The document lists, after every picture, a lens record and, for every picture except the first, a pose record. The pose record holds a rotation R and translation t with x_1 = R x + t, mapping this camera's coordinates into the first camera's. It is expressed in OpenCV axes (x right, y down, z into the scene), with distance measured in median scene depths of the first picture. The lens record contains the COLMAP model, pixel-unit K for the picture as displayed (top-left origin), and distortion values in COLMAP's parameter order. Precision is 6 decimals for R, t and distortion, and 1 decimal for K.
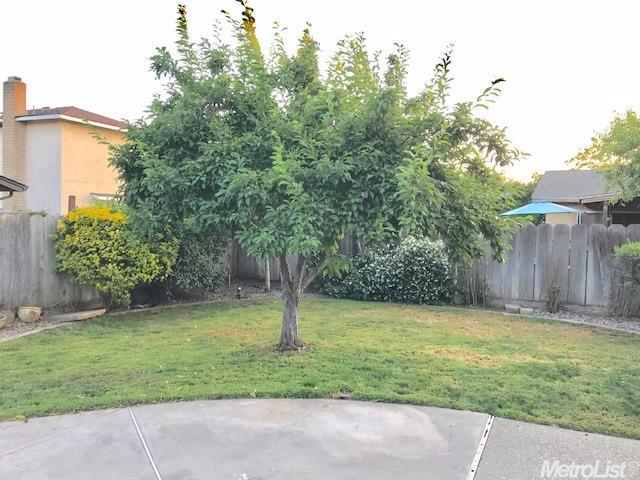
lens RADIAL K [[527.0, 0, 320.7], [0, 527.0, 236.3], [0, 0, 1]] dist [0.094182, -0.112612]
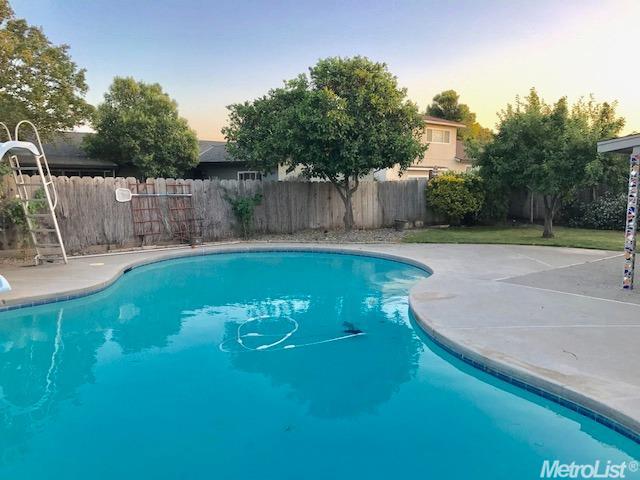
lens RADIAL K [[527.0, 0, 320.7], [0, 527.0, 236.3], [0, 0, 1]] dist [0.094182, -0.112612]
pose [[0.901360, 0.037420, -0.431451, 0.042596], [-0.006825, 0.997364, 0.072243, 0.036491], [0.433017, -0.062172, 0.899239, -1.128455]]
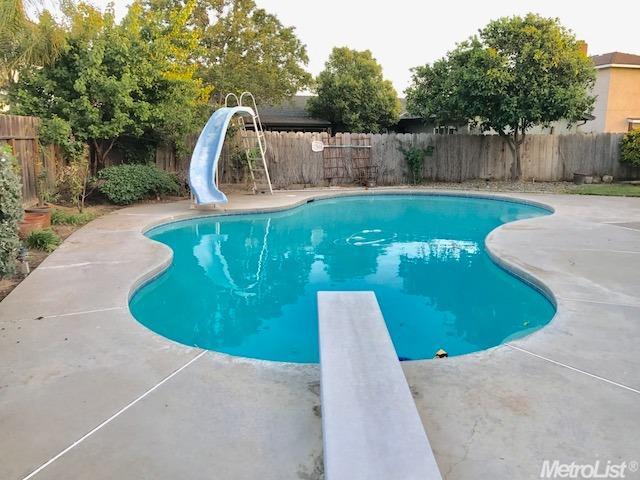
lens RADIAL K [[522.4, 0, 320.0], [0, 522.4, 240.0], [0, 0, 1]] dist [0.018402, -0.006567]
pose [[0.638670, 0.136992, -0.757188, 0.350713], [-0.016578, 0.986246, 0.164451, 0.054834], [0.769302, -0.092477, 0.632157, -1.229876]]
